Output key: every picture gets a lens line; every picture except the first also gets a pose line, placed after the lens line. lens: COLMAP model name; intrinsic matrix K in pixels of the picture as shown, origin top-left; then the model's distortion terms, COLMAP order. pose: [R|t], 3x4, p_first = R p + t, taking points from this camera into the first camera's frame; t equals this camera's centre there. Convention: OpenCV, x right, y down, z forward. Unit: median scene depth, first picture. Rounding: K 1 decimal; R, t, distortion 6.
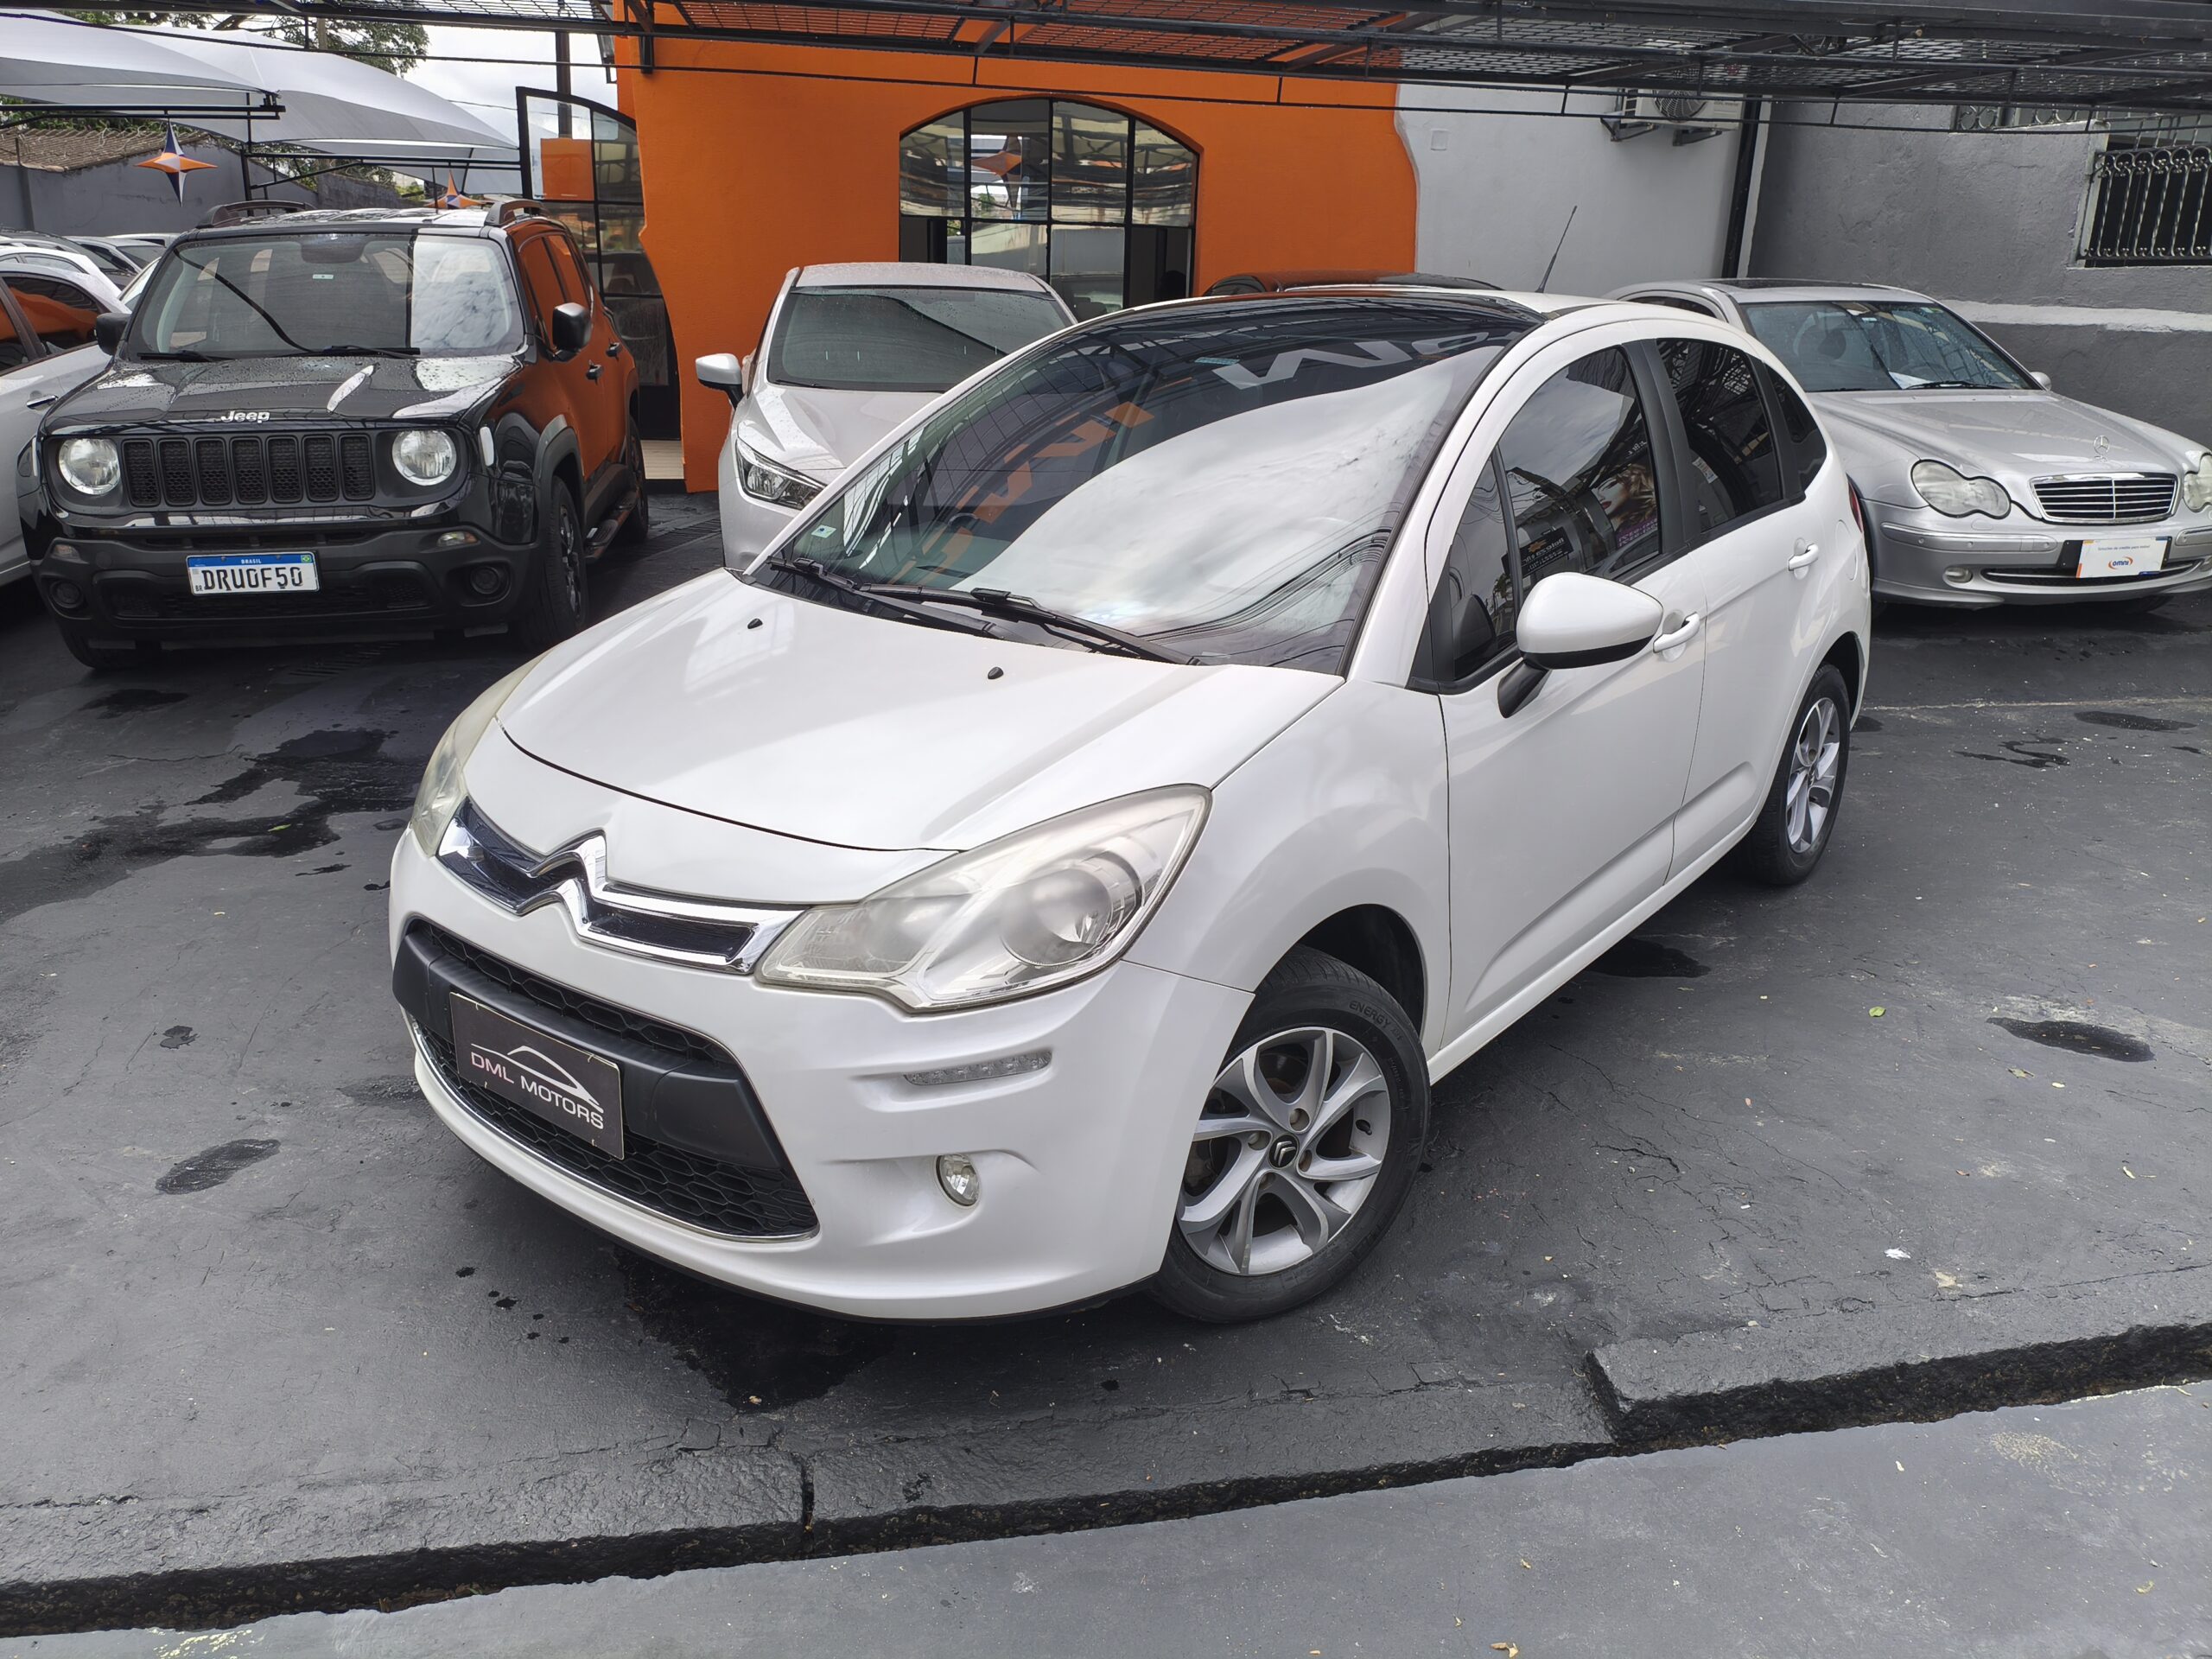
lens RADIAL K [[1721.9, 0, 1119.9], [0, 1721.9, 821.3], [0, 0, 1]] dist [0.013860, -0.031998]
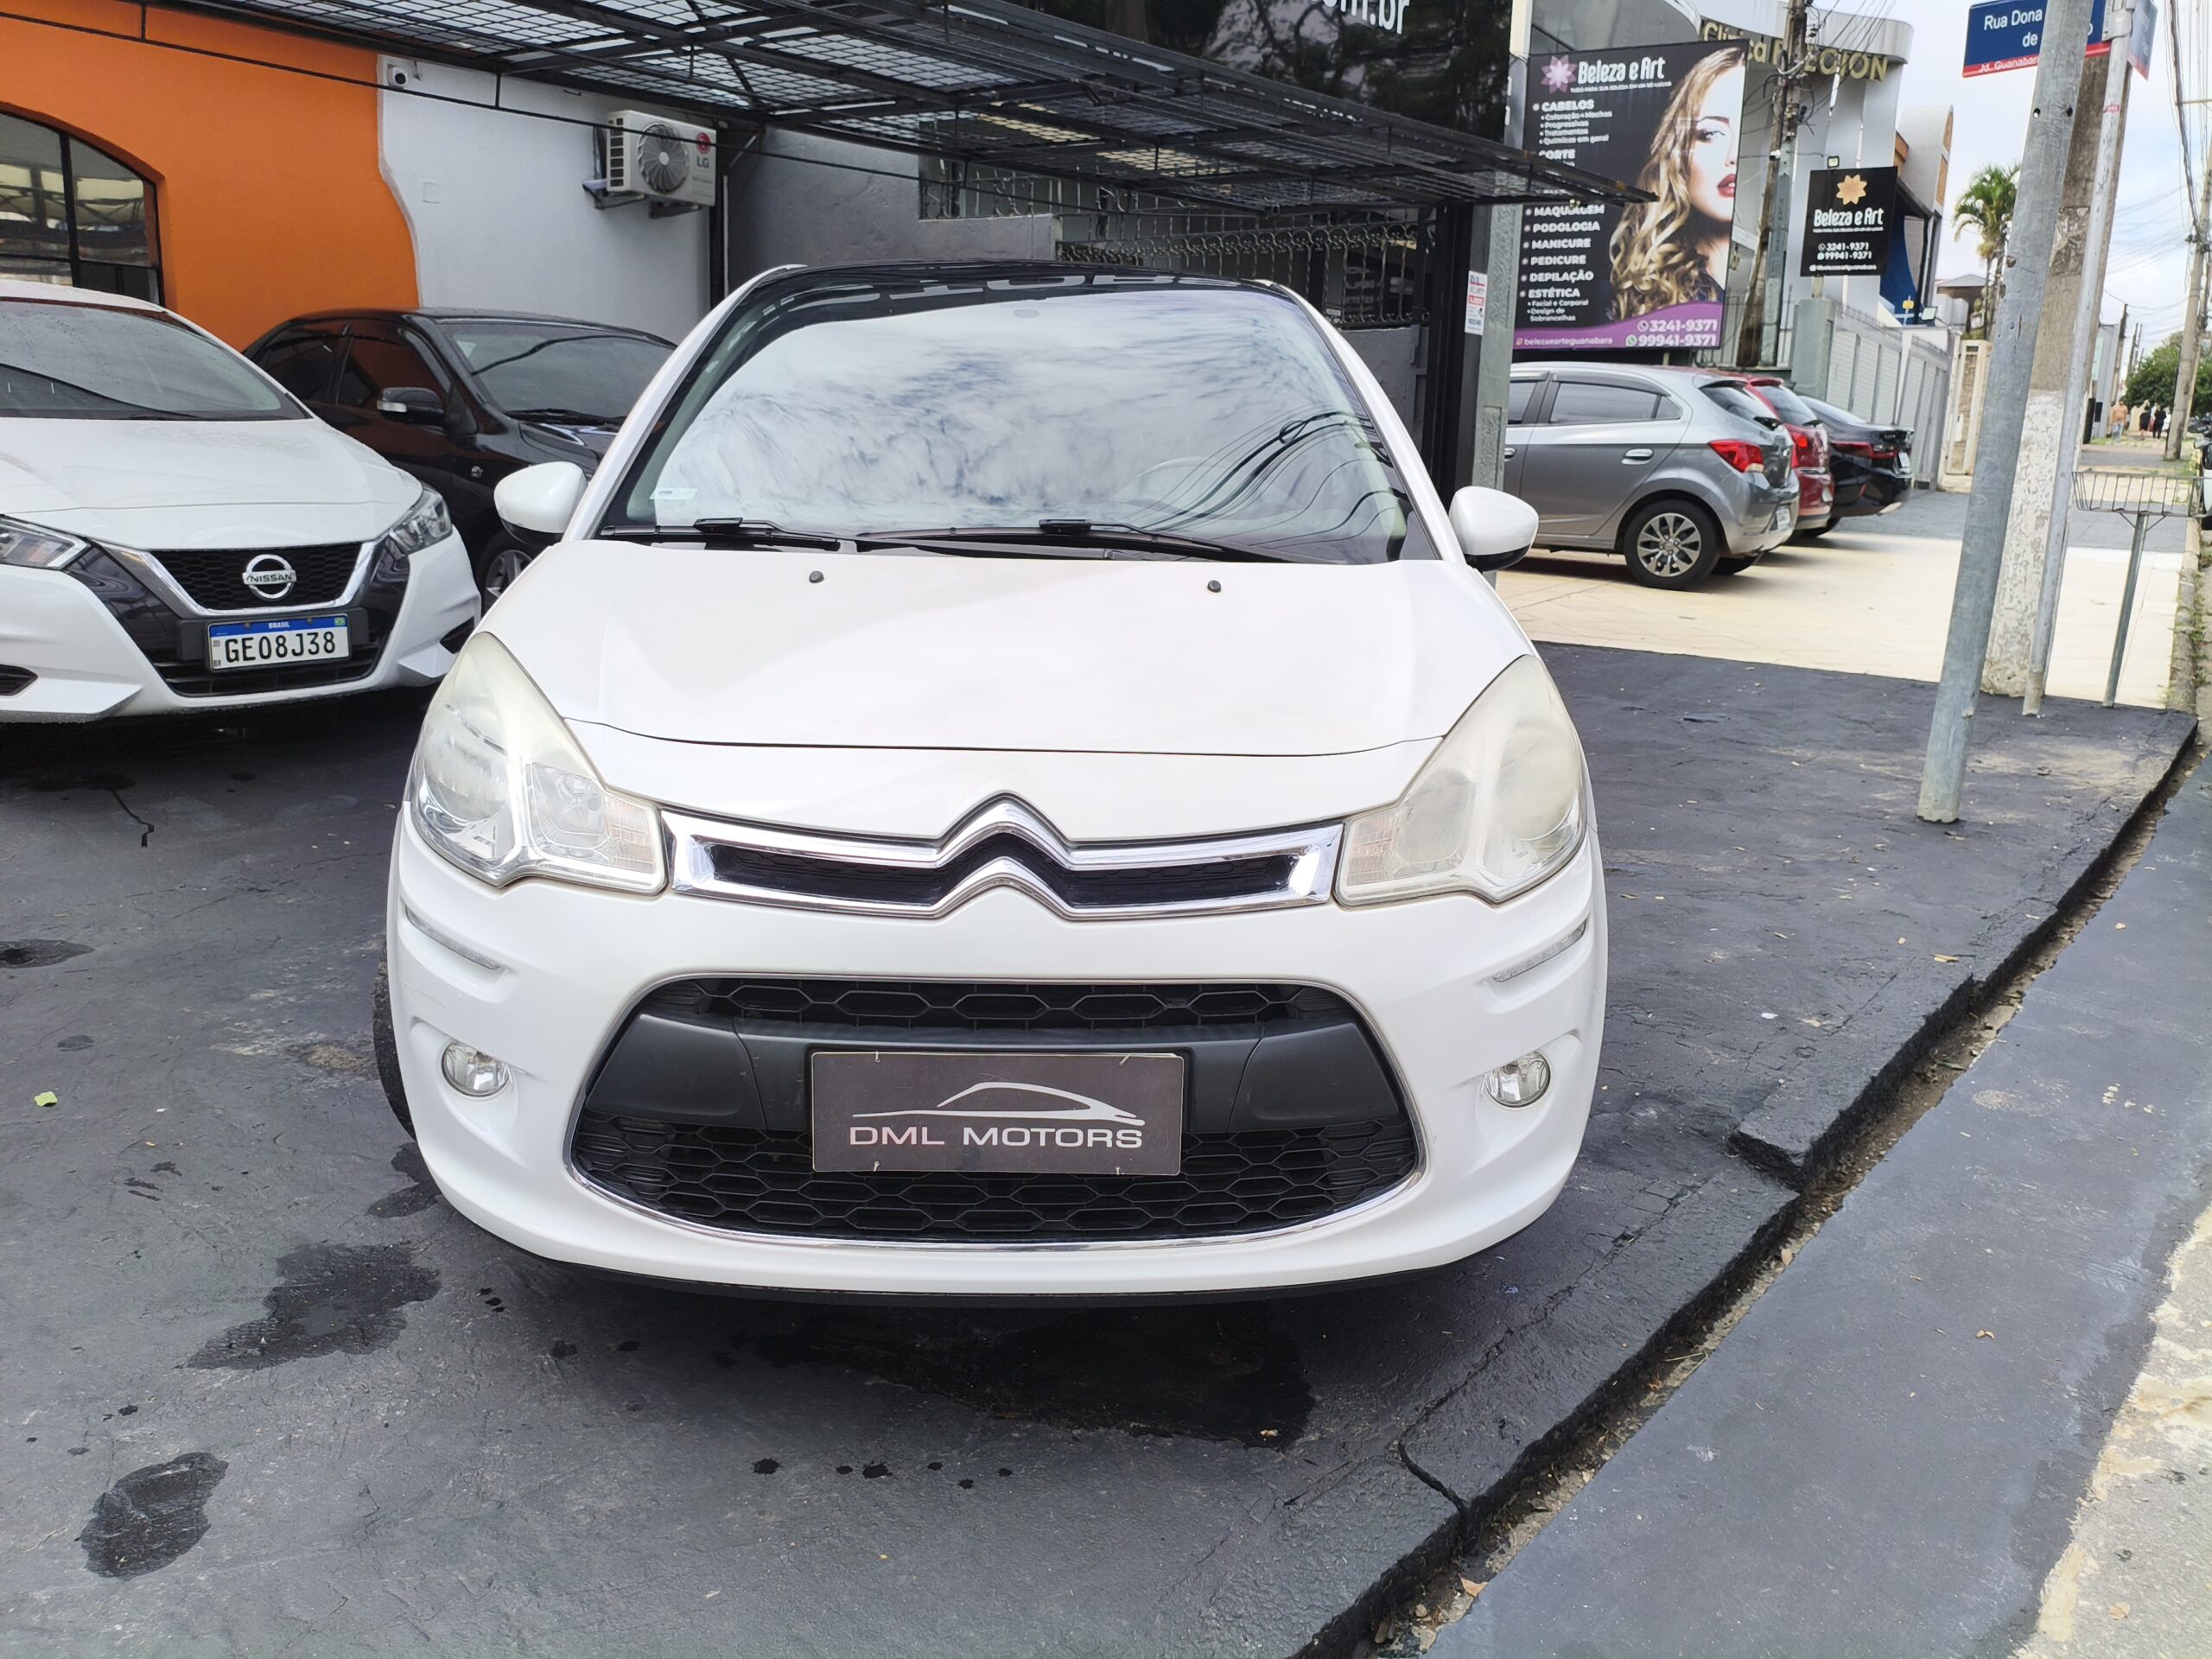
lens RADIAL K [[1721.9, 0, 1105.7], [0, 1721.9, 823.1], [0, 0, 1]] dist [0.013860, -0.031998]
pose [[0.760659, -0.145937, 0.632535, -0.618553], [0.184806, 0.982765, 0.004502, 0.020120], [-0.622290, 0.113471, 0.774519, 0.296982]]
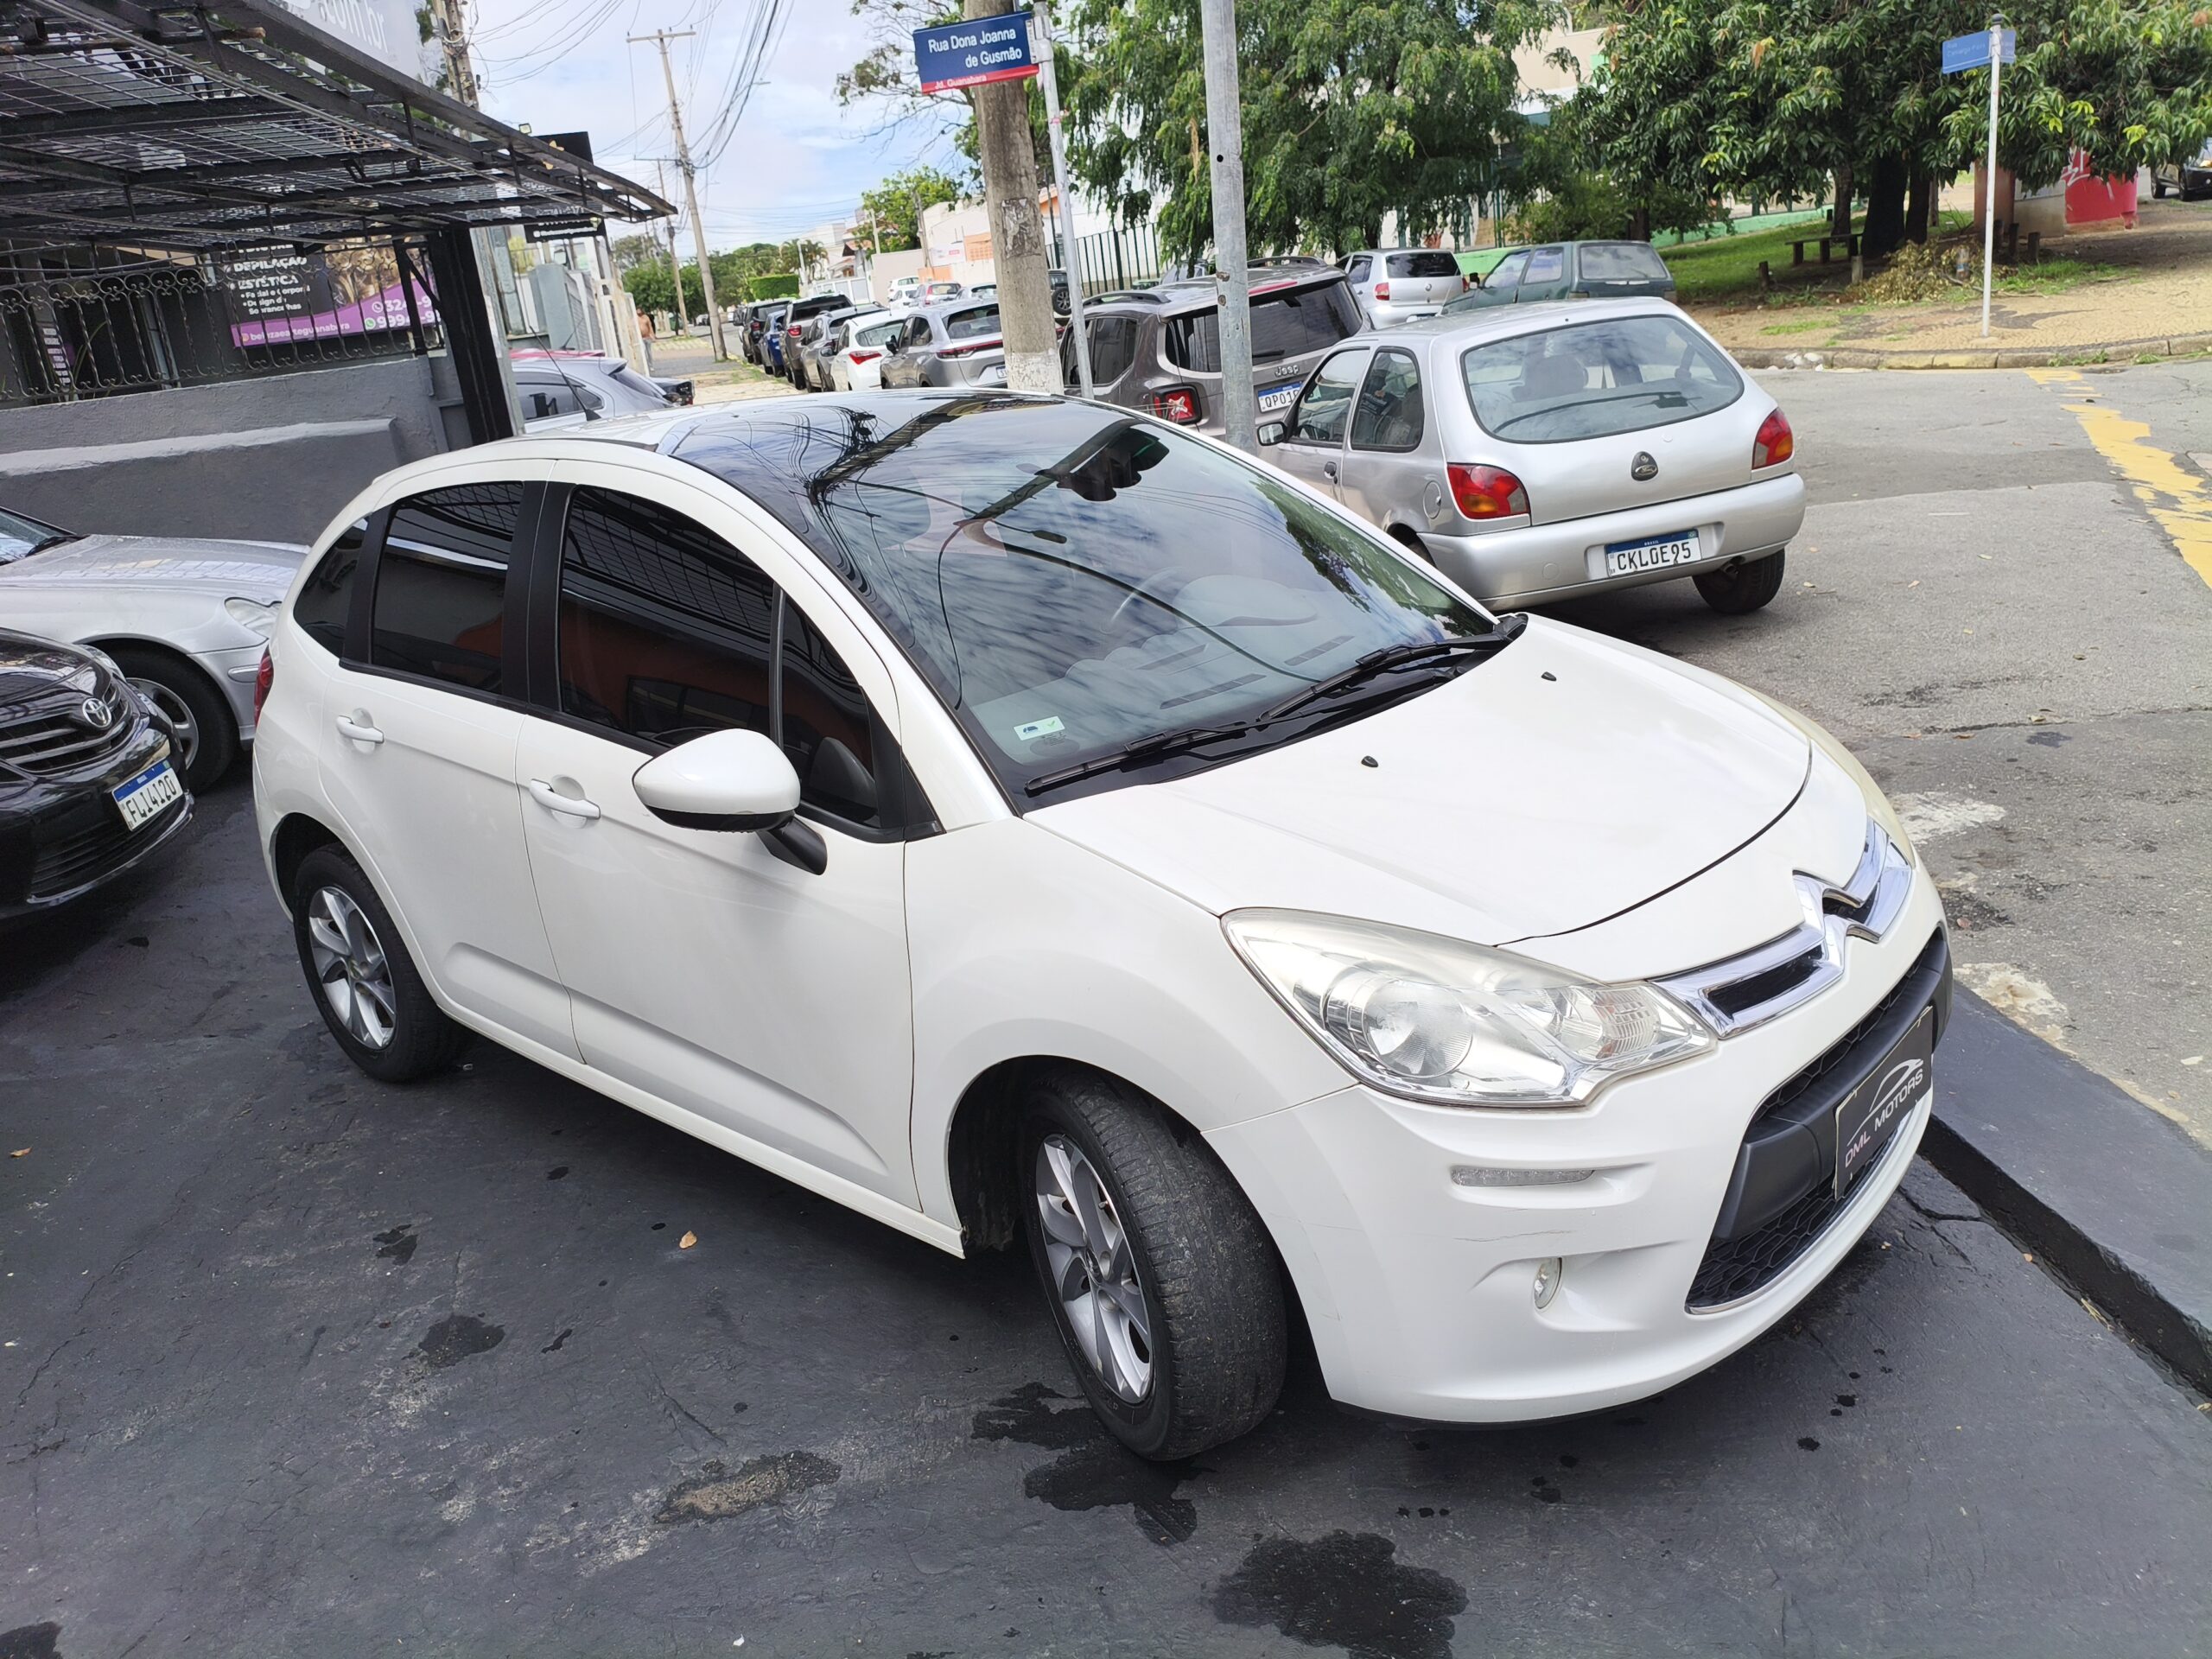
lens RADIAL K [[1721.9, 0, 1130.4], [0, 1721.9, 830.0], [0, 0, 1]] dist [0.013860, -0.031998]
pose [[0.042918, -0.319243, 0.946701, -1.025832], [0.398212, 0.874518, 0.276849, -0.362959], [-0.916289, 0.365106, 0.164659, 0.954690]]
